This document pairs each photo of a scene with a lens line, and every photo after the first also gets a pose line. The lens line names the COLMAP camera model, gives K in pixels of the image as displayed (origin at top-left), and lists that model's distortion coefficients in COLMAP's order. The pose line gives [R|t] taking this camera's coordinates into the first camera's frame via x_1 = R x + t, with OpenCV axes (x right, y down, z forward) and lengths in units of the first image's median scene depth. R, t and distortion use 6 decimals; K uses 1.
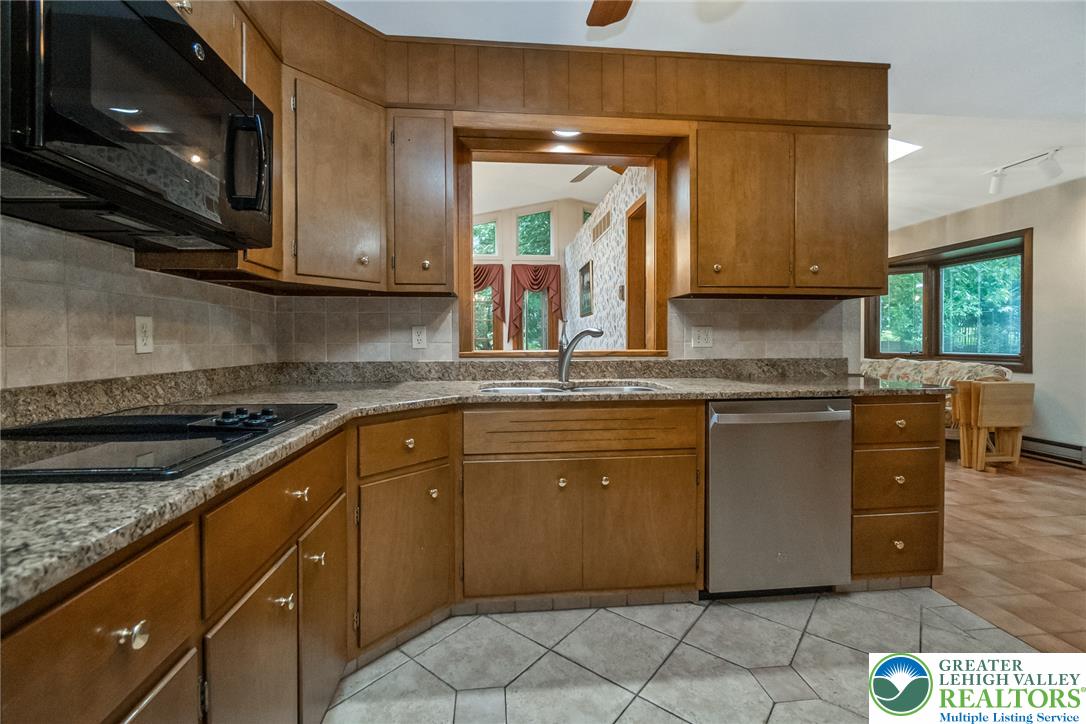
lens RADIAL K [[478.4, 0, 514.9], [0, 478.4, 348.6], [0, 0, 1]] dist [-0.006799, 0.000794]
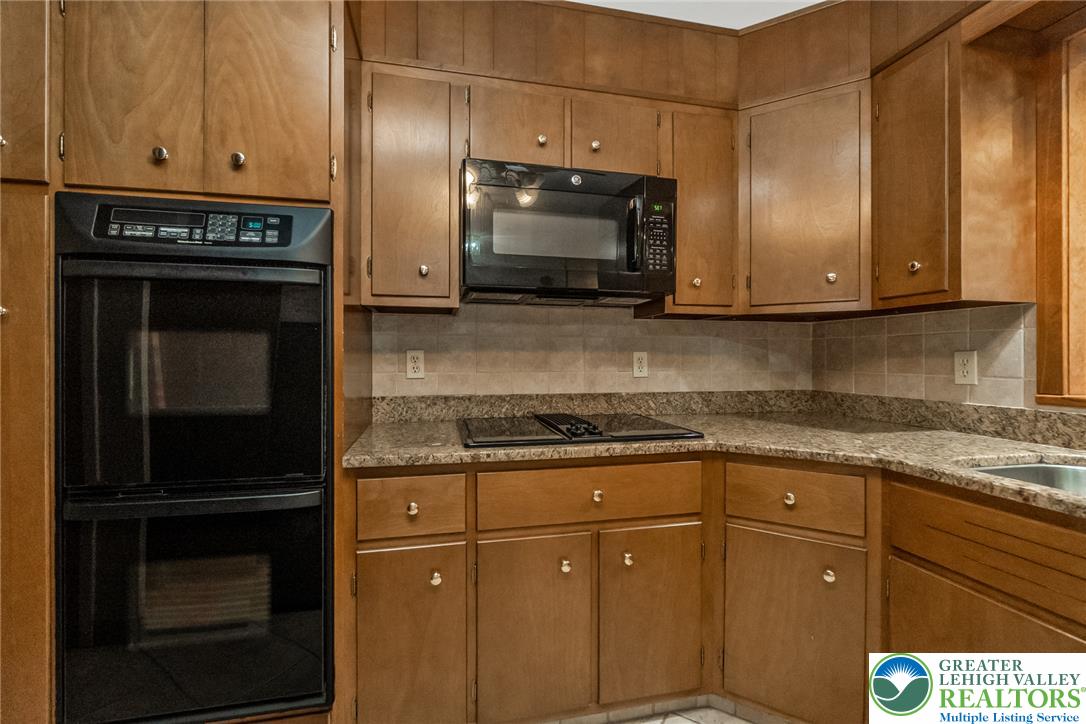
lens RADIAL K [[478.4, 0, 561.9], [0, 478.4, 358.5], [0, 0, 1]] dist [-0.006799, 0.000794]
pose [[0.154097, 0.005658, -0.988039, 0.484483], [-0.017484, 0.999843, 0.002999, -0.037163], [0.987901, 0.016813, 0.154172, 0.427744]]
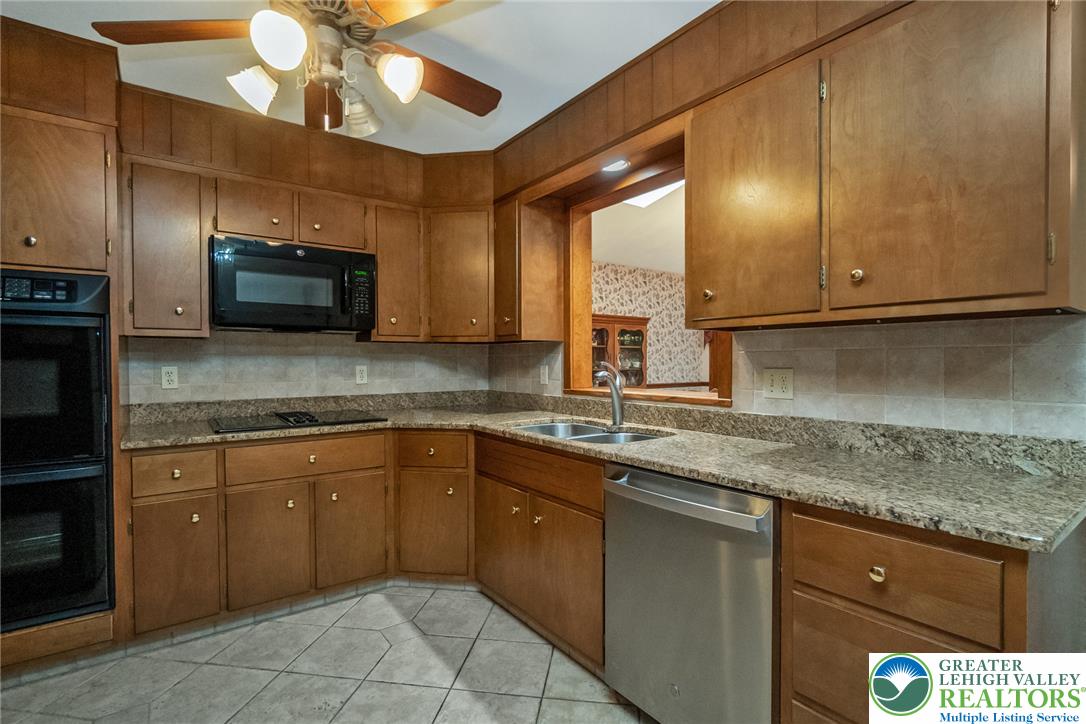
lens RADIAL K [[518.5, 0, 563.4], [0, 518.5, 367.4], [0, 0, 1]] dist [-0.015056, 0.001792]
pose [[0.520796, 0.014439, -0.853559, 1.212452], [-0.011835, 0.999883, 0.009693, -0.072135], [0.853599, 0.005054, 0.520906, 0.463708]]
